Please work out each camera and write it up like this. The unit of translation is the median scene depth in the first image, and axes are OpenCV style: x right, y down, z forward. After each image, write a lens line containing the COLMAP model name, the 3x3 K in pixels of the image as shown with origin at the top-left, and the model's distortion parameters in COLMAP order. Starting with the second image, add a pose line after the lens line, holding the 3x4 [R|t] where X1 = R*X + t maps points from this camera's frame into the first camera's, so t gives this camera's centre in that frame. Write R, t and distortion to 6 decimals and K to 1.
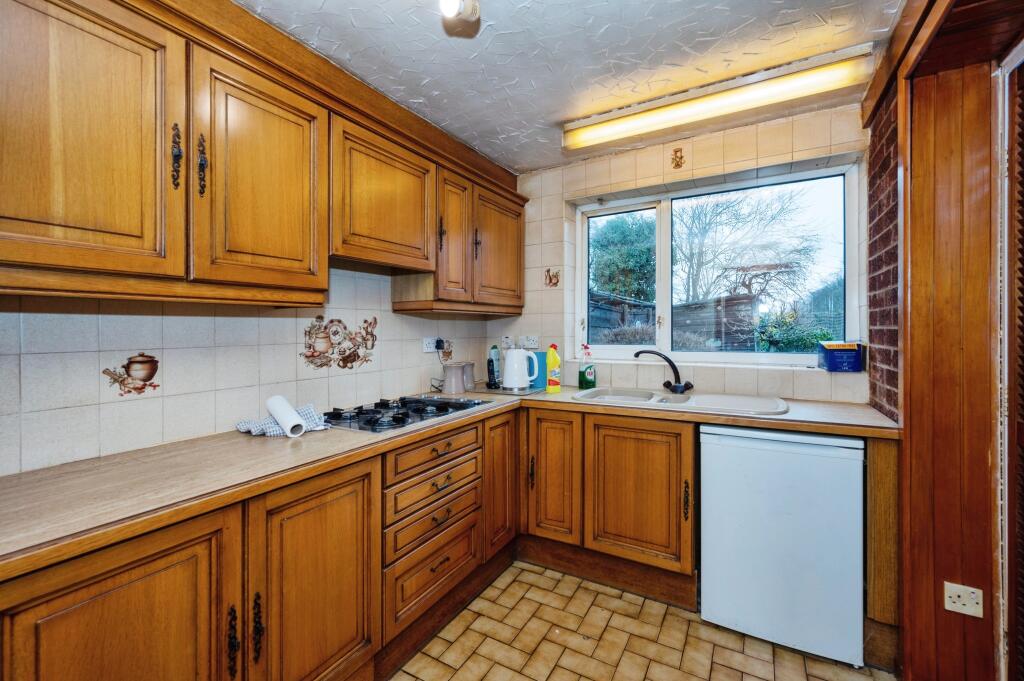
lens RADIAL K [[432.8, 0, 511.8], [0, 432.8, 330.8], [0, 0, 1]] dist [-0.001618, -0.000347]
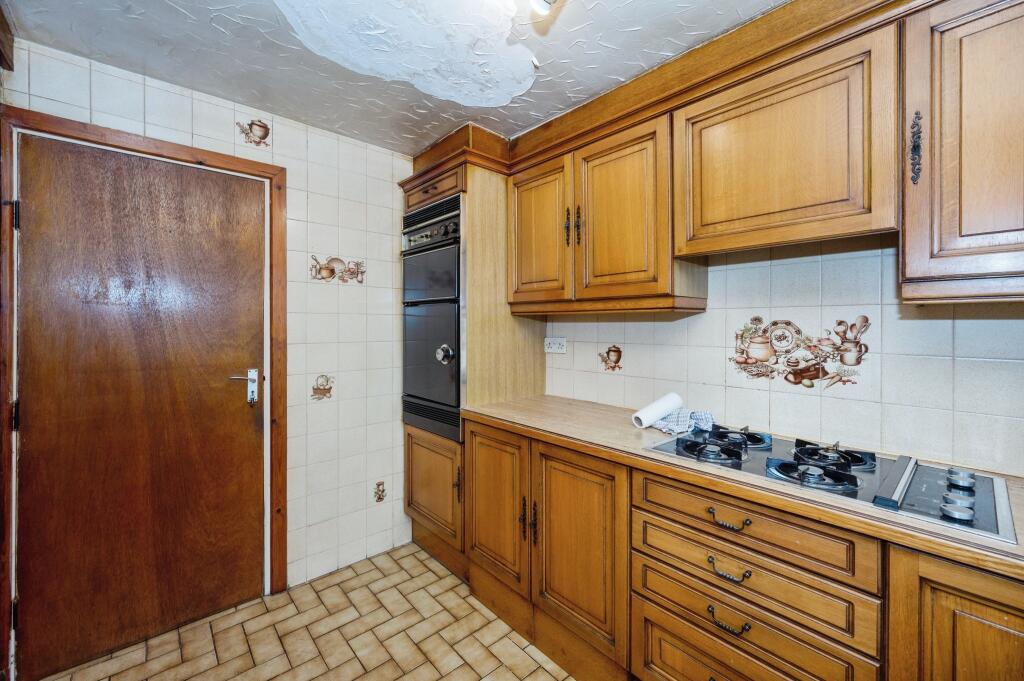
lens RADIAL K [[412.6, 0, 540.0], [0, 412.6, 325.9], [0, 0, 1]] dist [-0.008538, 0.000985]
pose [[-0.298032, 0.000143, -0.954556, 0.539242], [-0.011129, 0.999932, 0.003625, -0.018079], [0.954491, 0.011704, -0.298010, 0.949896]]
